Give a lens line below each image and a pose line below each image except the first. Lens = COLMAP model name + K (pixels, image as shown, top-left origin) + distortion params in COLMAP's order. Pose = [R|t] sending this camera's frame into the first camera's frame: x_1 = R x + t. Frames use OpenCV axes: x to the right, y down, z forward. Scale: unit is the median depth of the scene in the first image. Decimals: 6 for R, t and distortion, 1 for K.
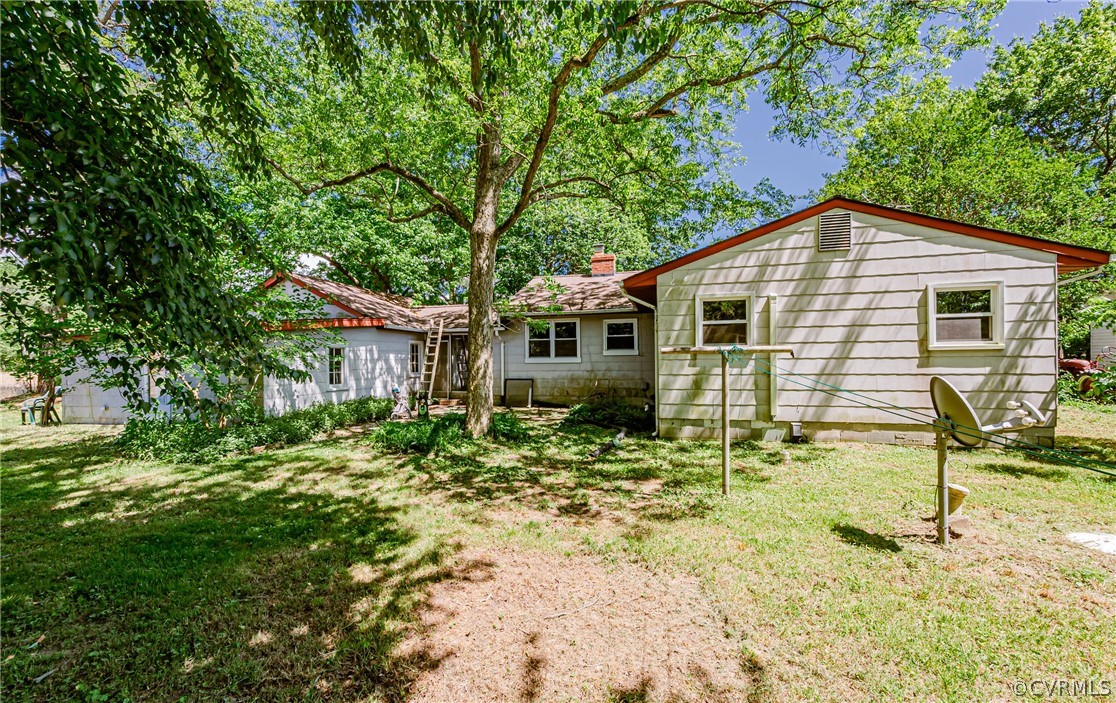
lens RADIAL K [[453.1, 0, 557.3], [0, 453.1, 359.5], [0, 0, 1]] dist [0.001087, -0.000141]
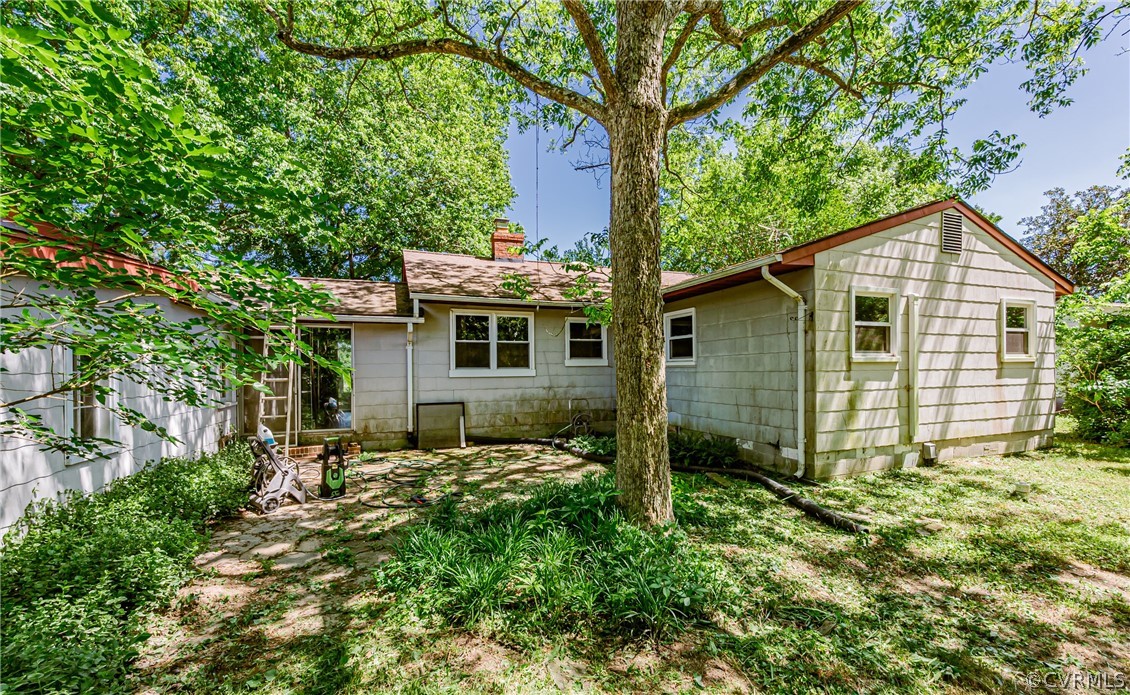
lens RADIAL K [[457.1, 0, 572.9], [0, 457.1, 369.6], [0, 0, 1]] dist [-0.000775, -0.000014]
pose [[0.806362, 0.003997, 0.591409, -0.539990], [0.000309, 0.999974, -0.007179, 0.003510], [-0.591422, 0.005971, 0.806340, 0.678772]]
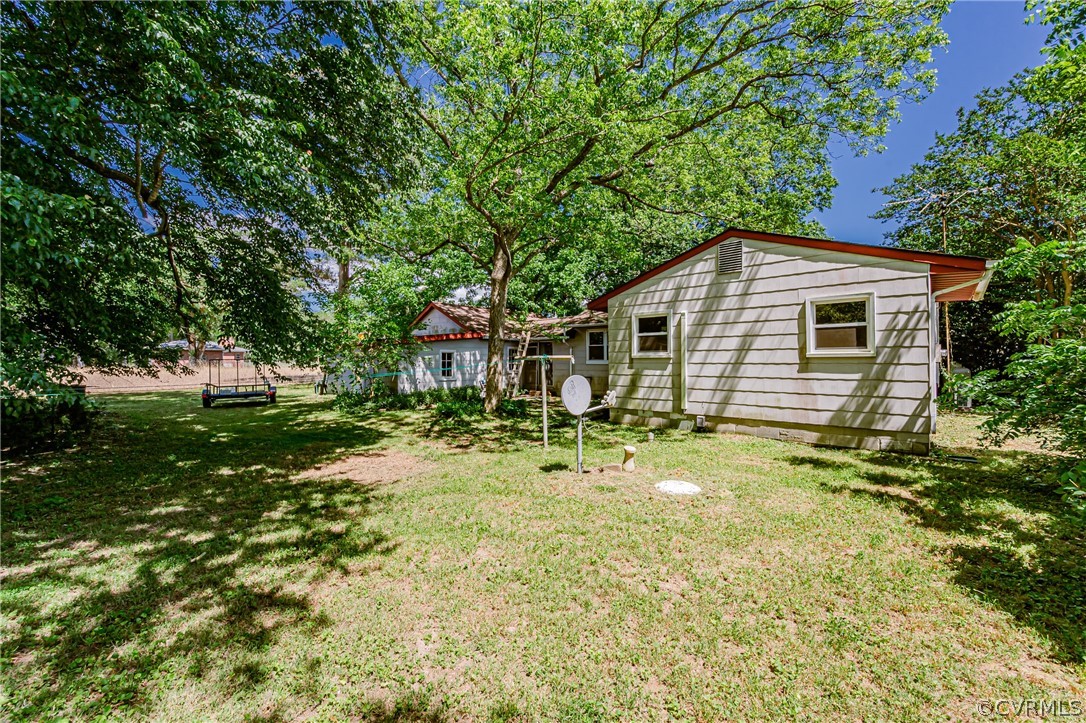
lens RADIAL K [[435.8, 0, 545.6], [0, 435.8, 355.3], [0, 0, 1]] dist [-0.002460, 0.000141]
pose [[0.887075, 0.002183, -0.461619, 0.681760], [-0.005899, 0.999961, -0.006607, -0.013215], [0.461587, 0.008584, 0.887054, -0.228170]]
